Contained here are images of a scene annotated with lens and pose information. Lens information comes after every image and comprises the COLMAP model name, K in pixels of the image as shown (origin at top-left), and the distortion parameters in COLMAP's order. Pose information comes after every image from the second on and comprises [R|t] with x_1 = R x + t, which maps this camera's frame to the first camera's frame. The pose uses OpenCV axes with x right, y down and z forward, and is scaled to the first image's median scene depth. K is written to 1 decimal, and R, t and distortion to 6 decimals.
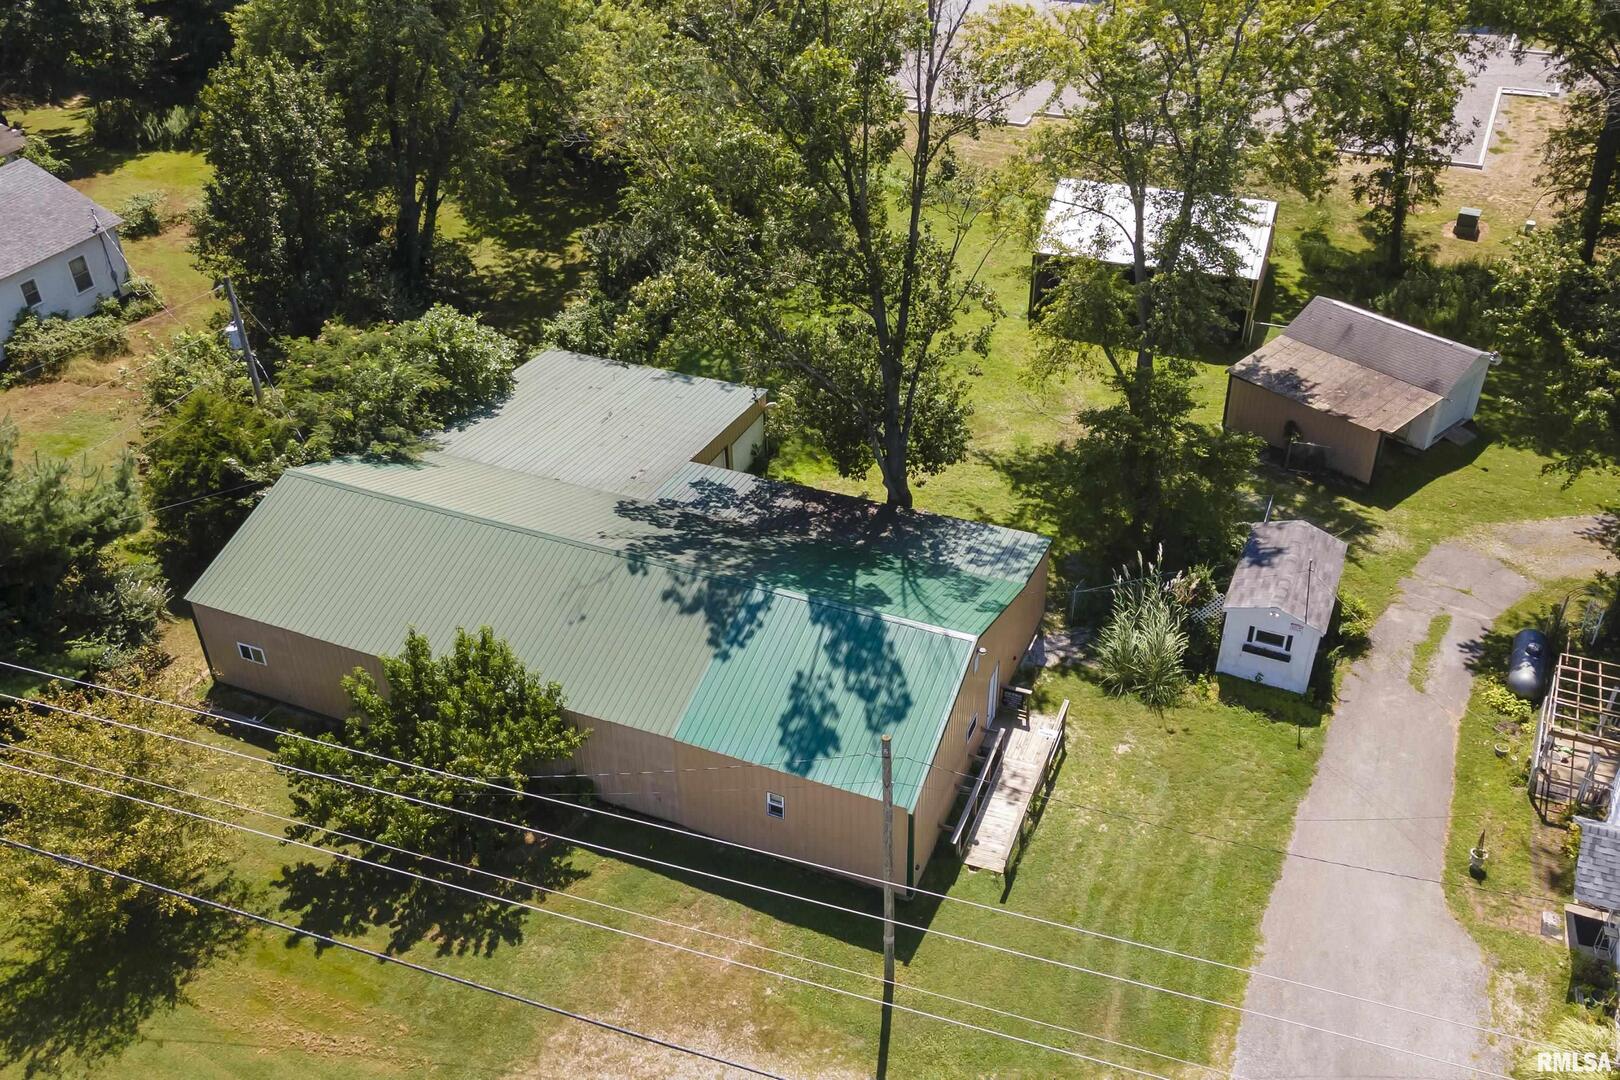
lens RADIAL K [[1400.6, 0, 833.0], [0, 1400.6, 548.3], [0, 0, 1]] dist [0.019180, 0.033285]
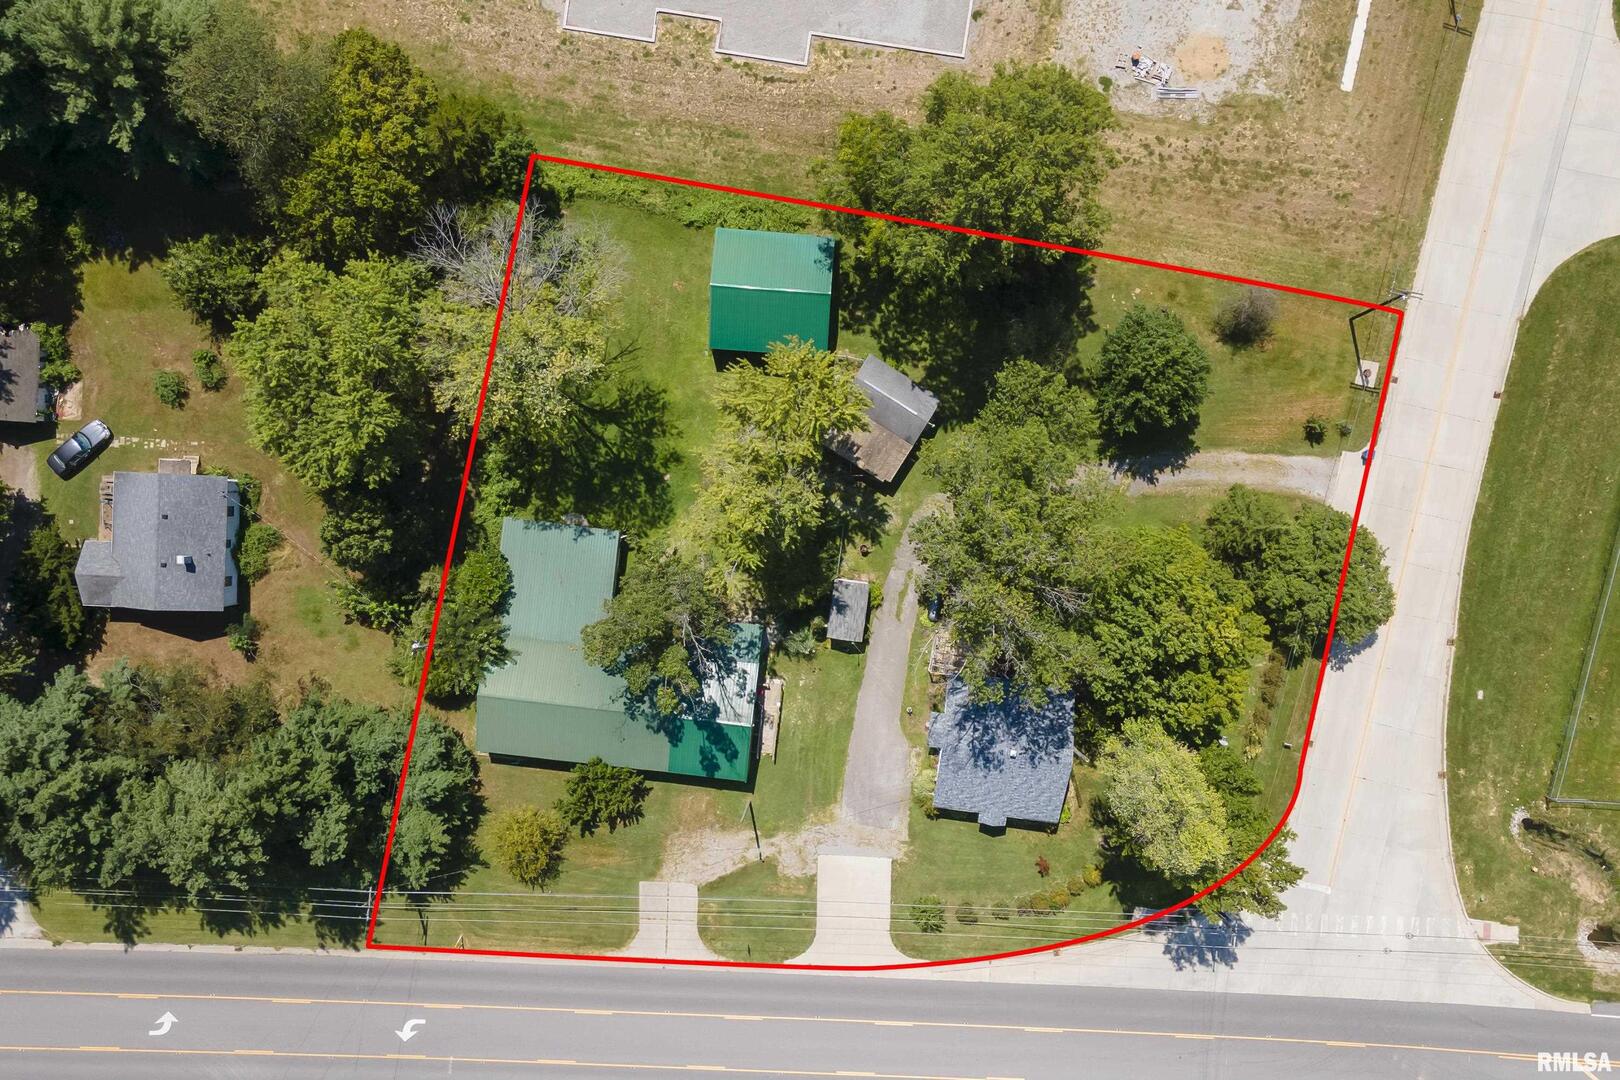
lens RADIAL K [[1400.6, 0, 801.2], [0, 1400.6, 530.1], [0, 0, 1]] dist [0.019180, 0.033285]
pose [[0.961006, -0.276323, -0.010637, 0.318953], [0.158885, 0.520277, 0.839087, -2.446102], [-0.226325, -0.808058, 0.543893, -0.338756]]
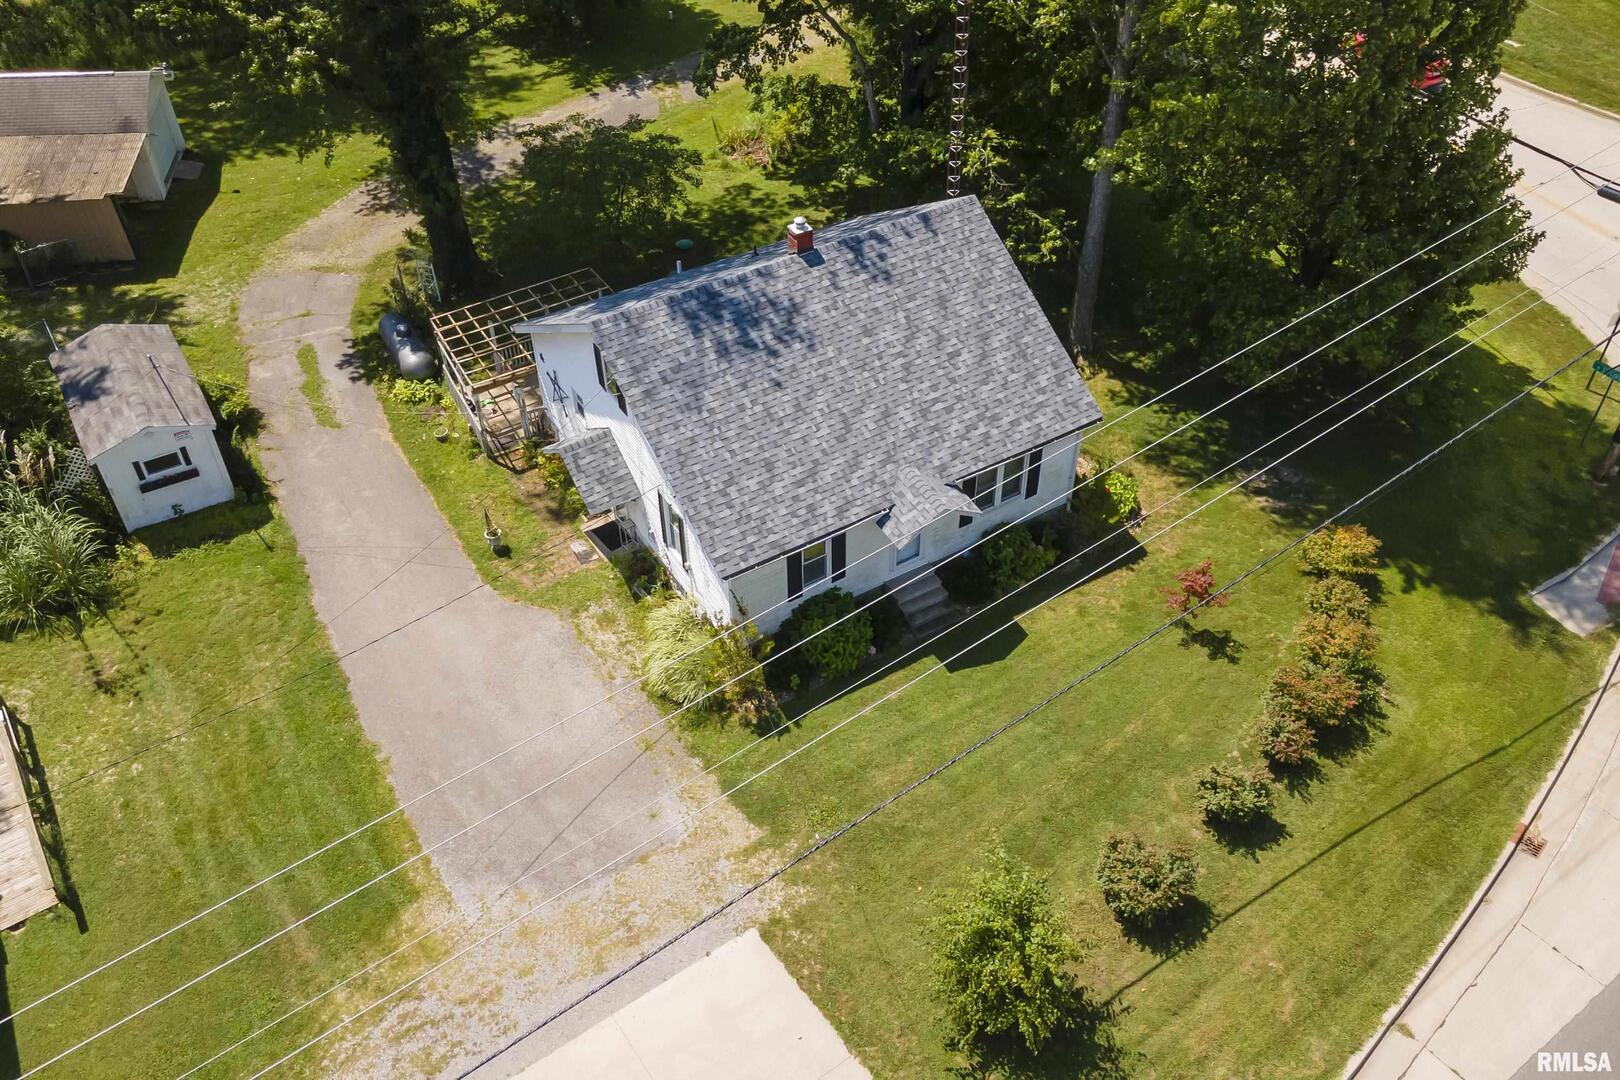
lens RADIAL K [[1400.6, 0, 830.7], [0, 1400.6, 543.6], [0, 0, 1]] dist [0.019180, 0.033285]
pose [[0.566315, -0.558691, 0.605930, 0.001374], [0.458681, 0.824456, 0.331488, 0.008038], [-0.684762, 0.090202, 0.723163, 0.125454]]
